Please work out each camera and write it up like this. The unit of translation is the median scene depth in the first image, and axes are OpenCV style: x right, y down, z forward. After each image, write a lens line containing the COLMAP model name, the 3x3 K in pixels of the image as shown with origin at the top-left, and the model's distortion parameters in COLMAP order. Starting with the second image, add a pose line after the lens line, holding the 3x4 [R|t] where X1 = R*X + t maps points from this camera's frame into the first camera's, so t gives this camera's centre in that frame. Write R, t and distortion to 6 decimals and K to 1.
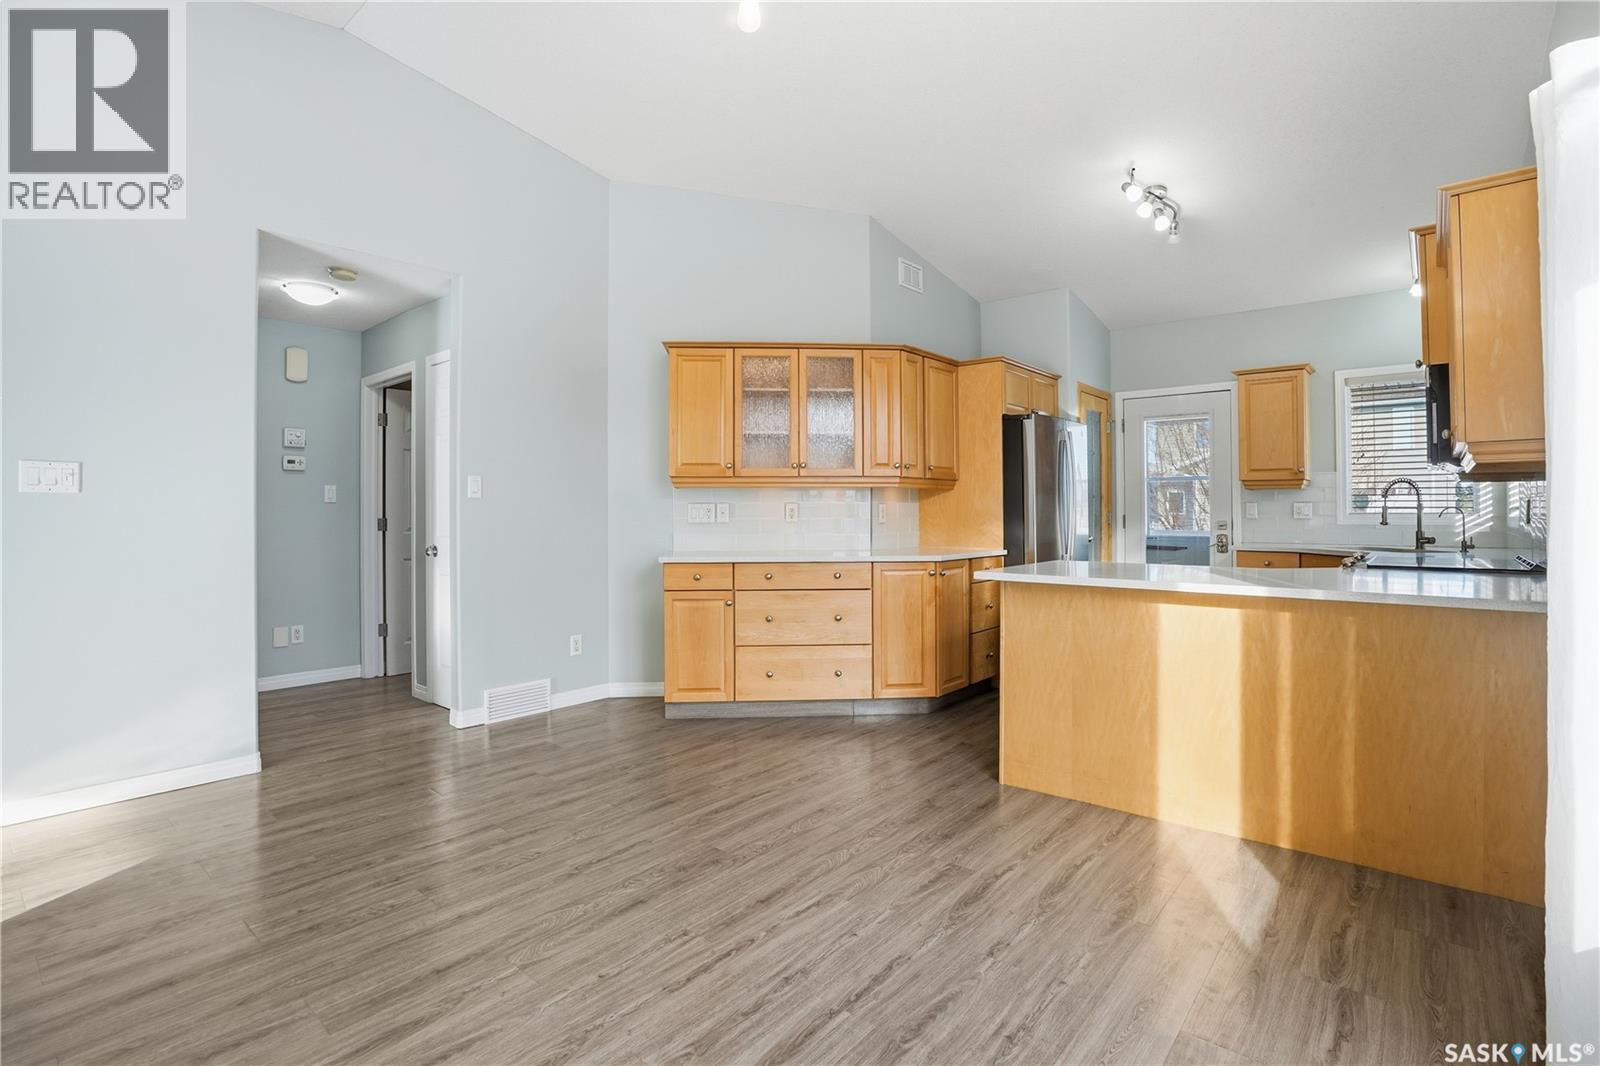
lens RADIAL K [[761.4, 0, 801.8], [0, 761.4, 515.6], [0, 0, 1]] dist [-0.048621, 0.011273]
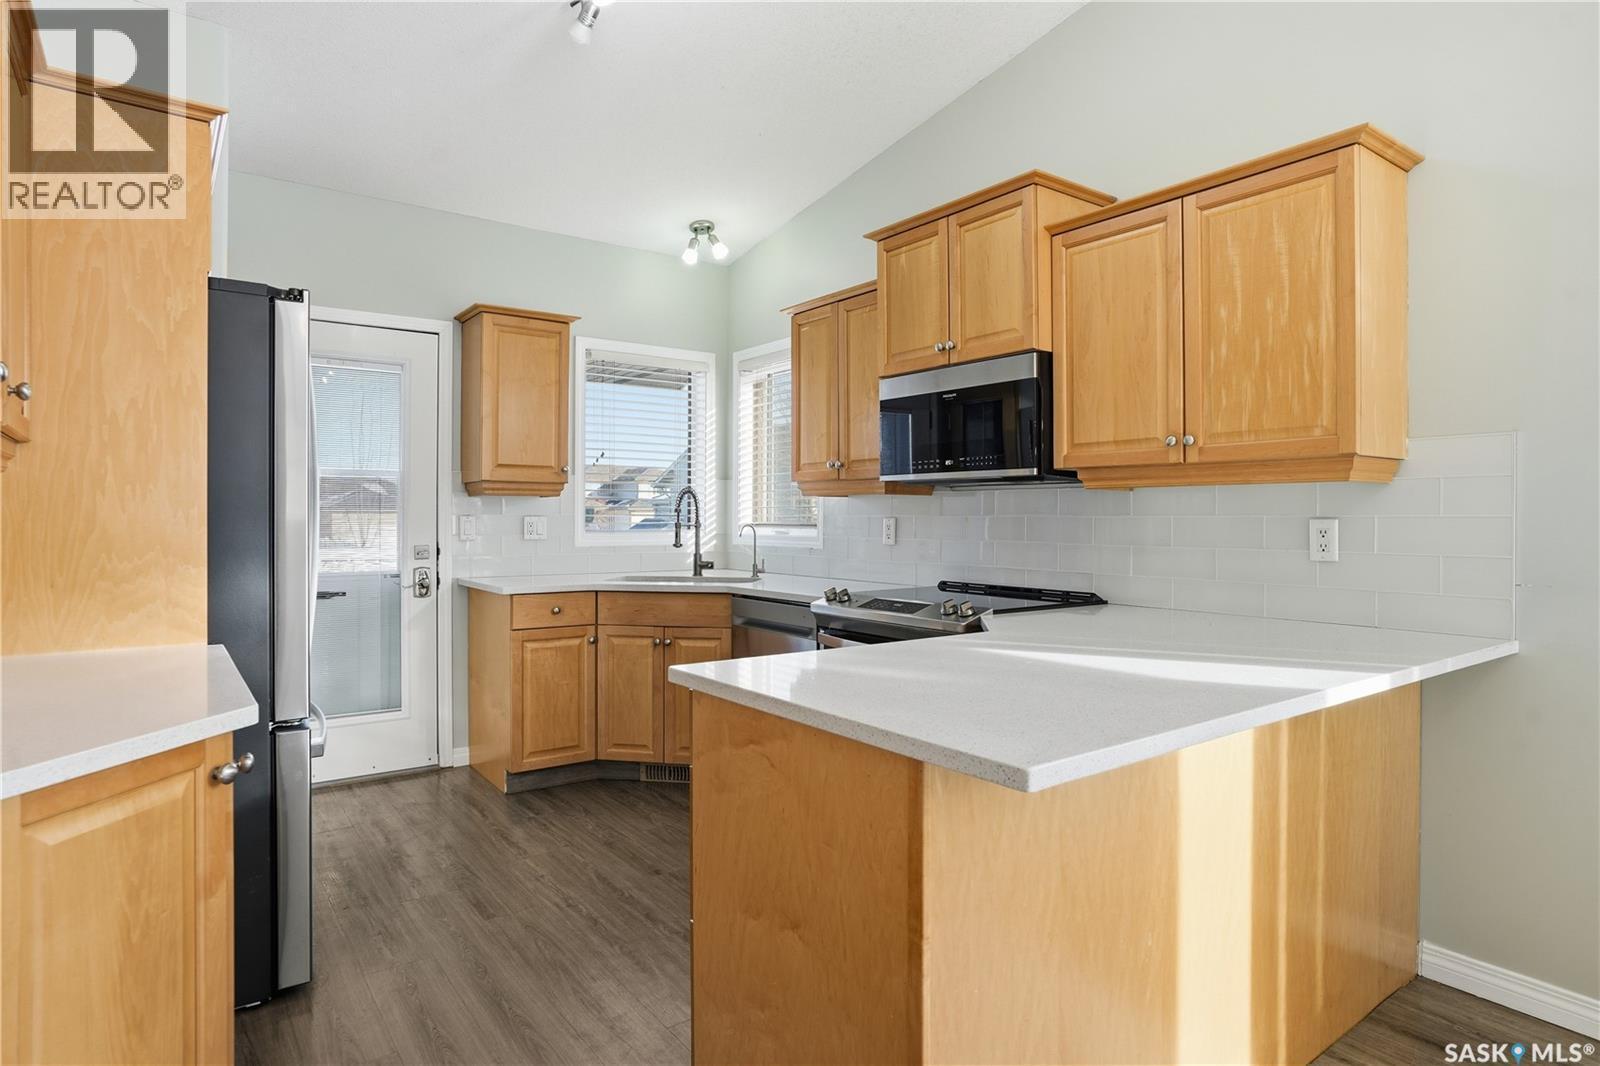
lens RADIAL K [[883.3, 0, 785.6], [0, 883.3, 510.3], [0, 0, 1]] dist [-0.021776, 0.001103]
pose [[0.245797, 0.011543, 0.969253, -0.080868], [0.002620, 0.999918, -0.012572, -0.014405], [-0.969318, 0.005630, 0.245746, 0.676938]]
